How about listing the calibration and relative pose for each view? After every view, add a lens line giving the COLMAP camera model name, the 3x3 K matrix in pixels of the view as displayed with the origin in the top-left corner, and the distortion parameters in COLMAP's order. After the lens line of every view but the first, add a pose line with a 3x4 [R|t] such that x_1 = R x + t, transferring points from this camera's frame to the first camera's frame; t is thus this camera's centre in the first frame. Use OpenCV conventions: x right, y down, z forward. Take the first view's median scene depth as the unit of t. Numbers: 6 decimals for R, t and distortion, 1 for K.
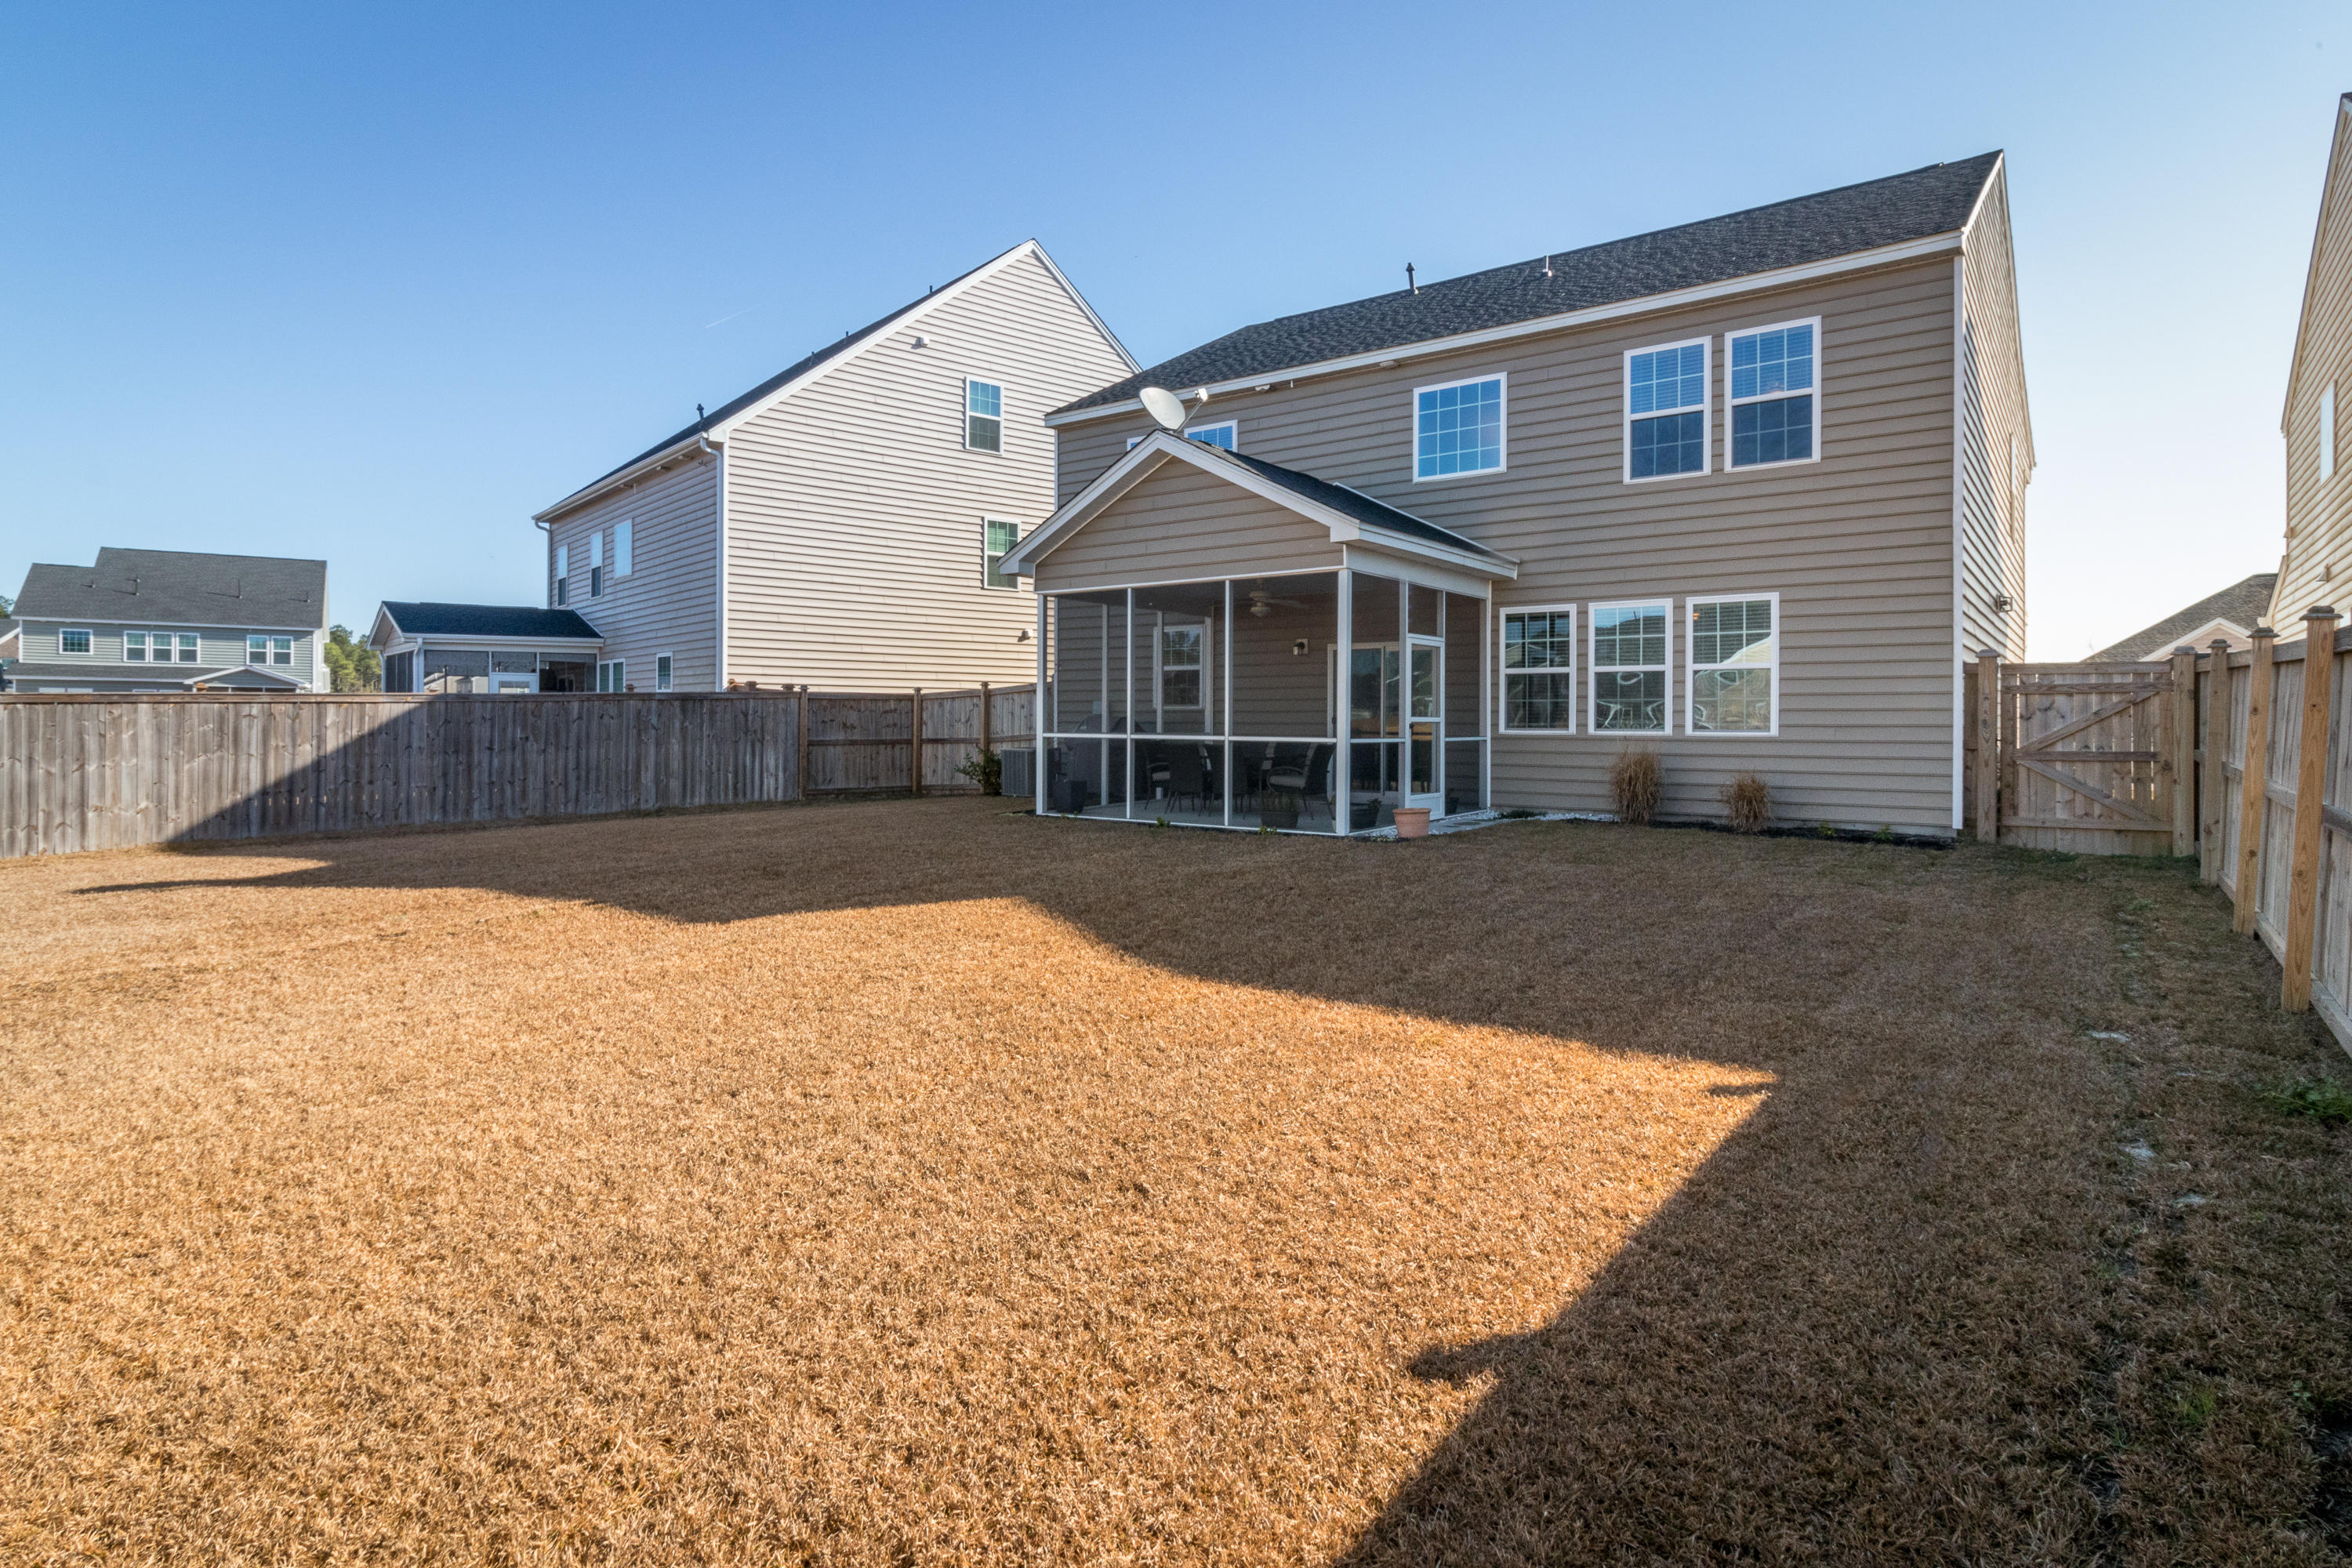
lens RADIAL K [[1221.6, 0, 1174.8], [0, 1221.6, 704.6], [0, 0, 1]] dist [0.000397, -0.000064]
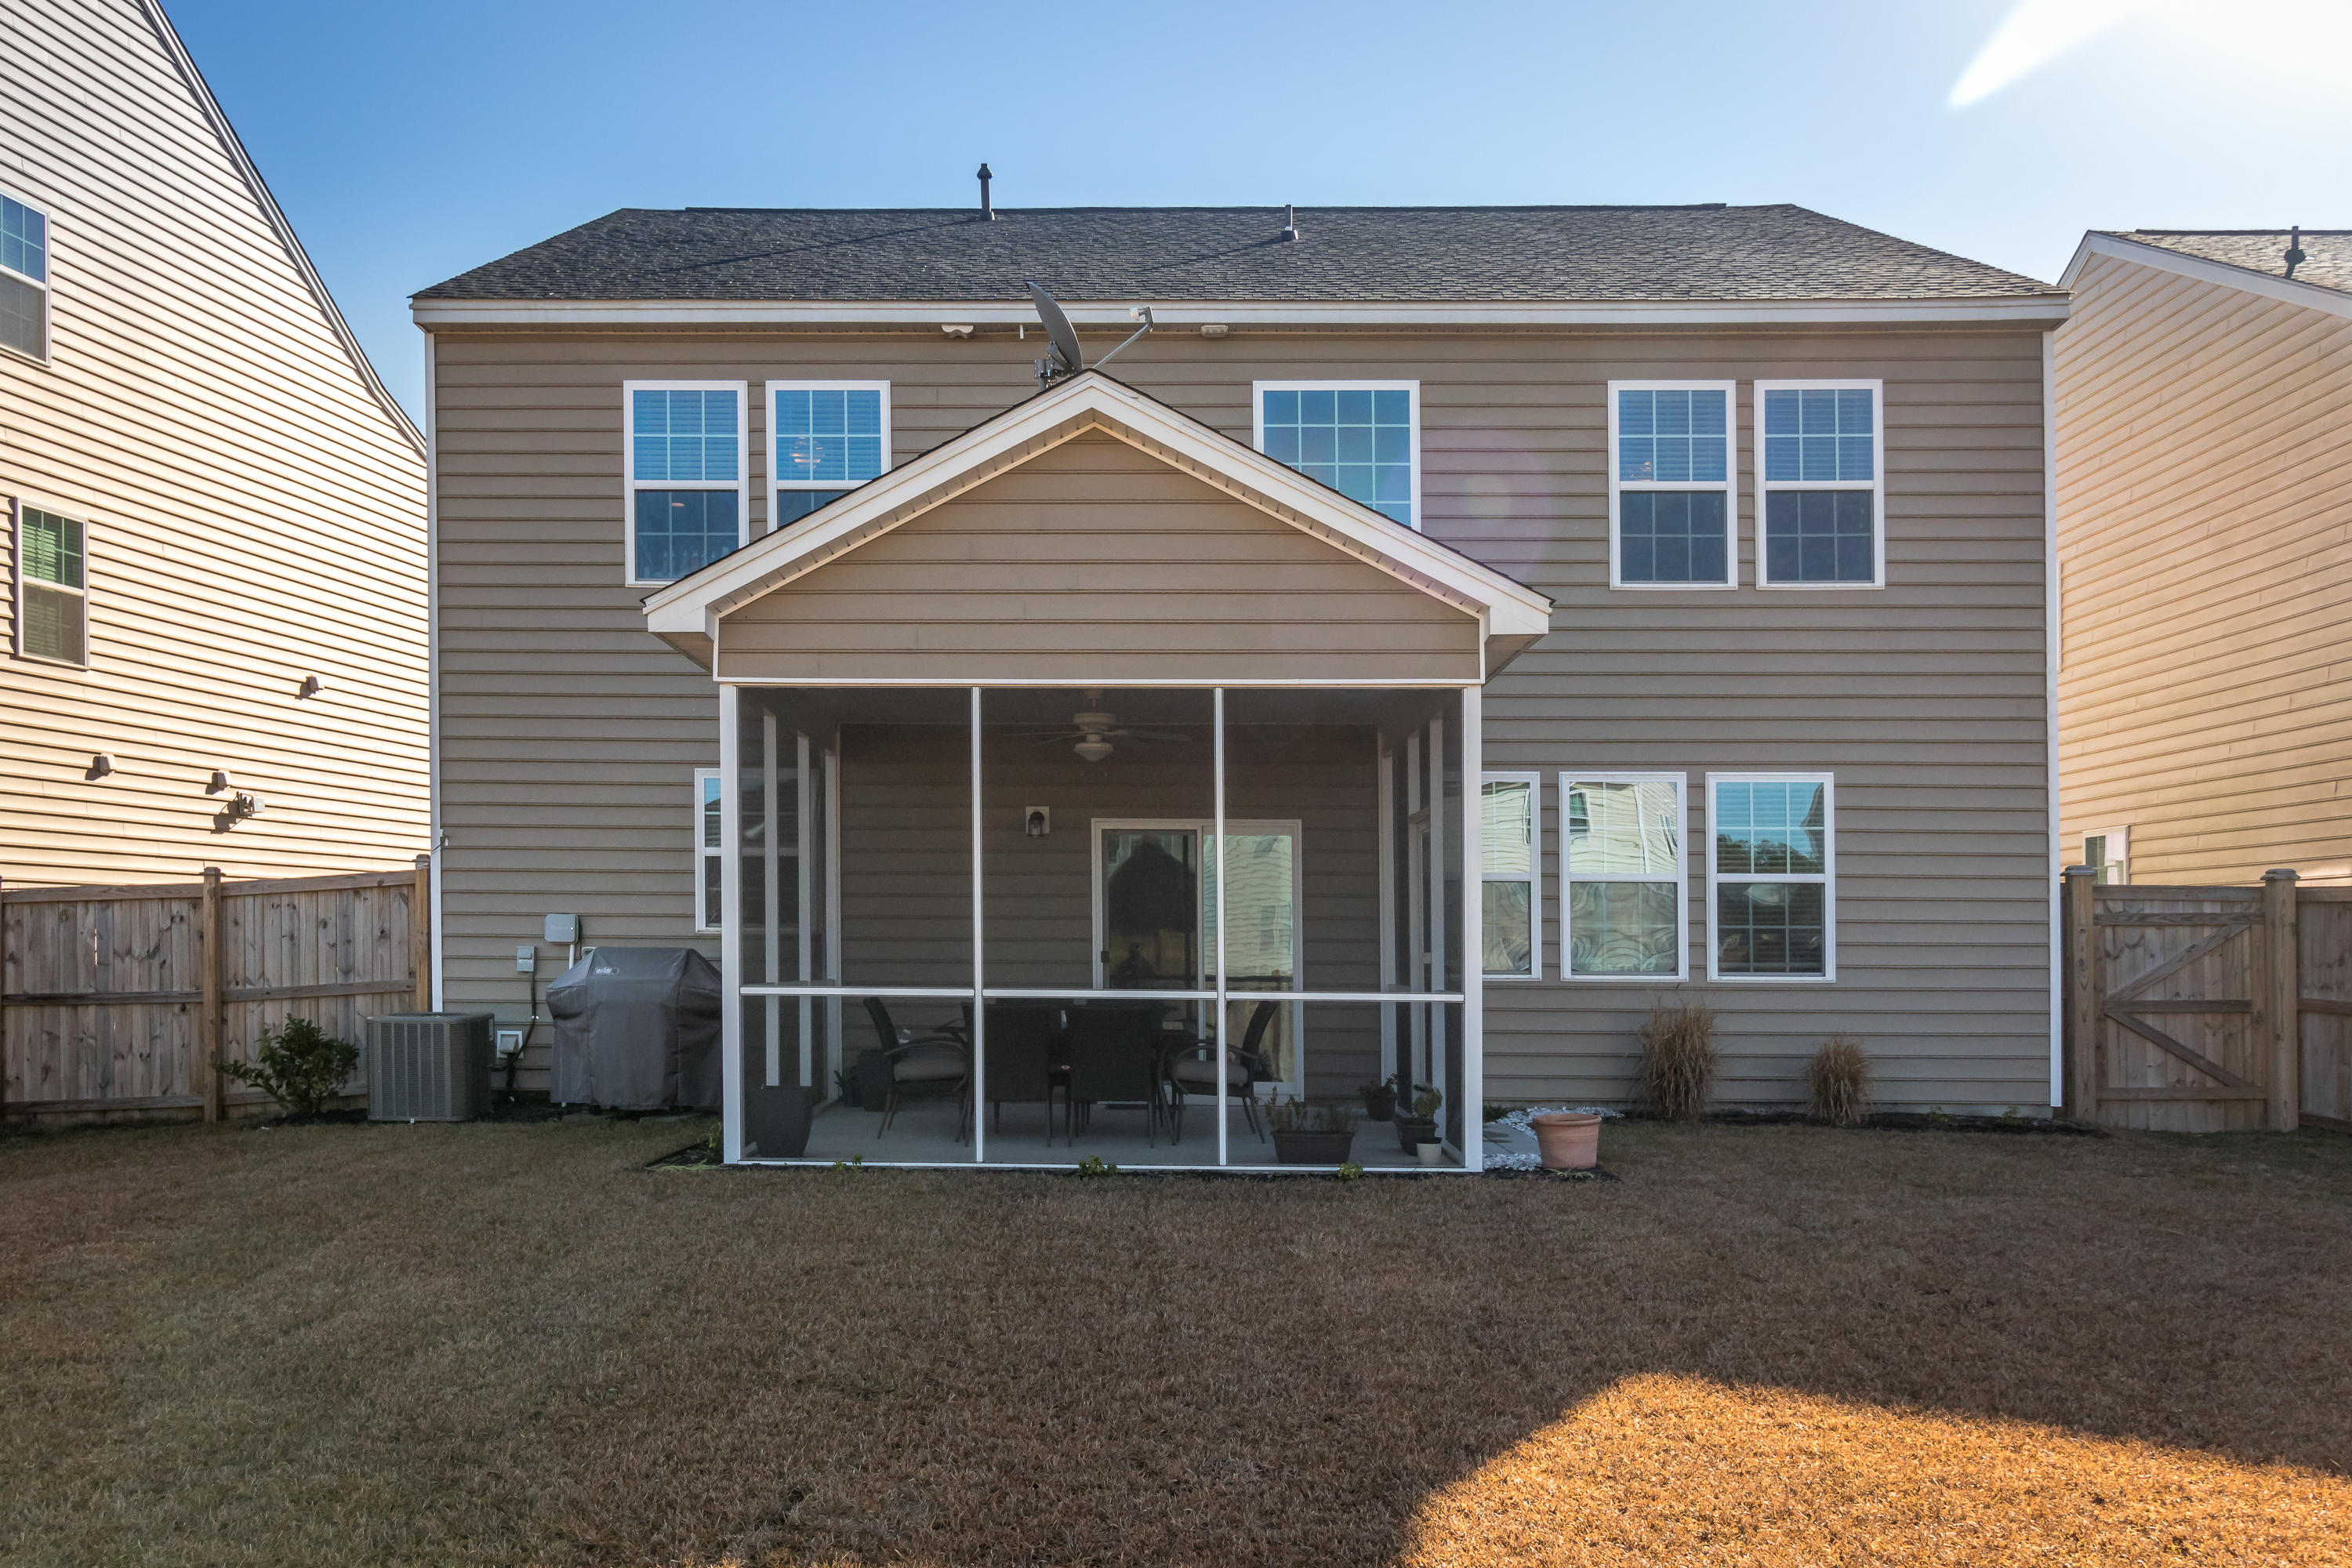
lens RADIAL K [[1934.8, 0, 1173.4], [0, 1934.8, 947.8], [0, 0, 1]] dist [-0.003615, -0.005500]
pose [[0.808076, 0.004745, 0.589059, -0.420492], [-0.011244, 0.999910, 0.007371, 0.002514], [-0.588971, -0.012580, 0.808056, 0.320343]]
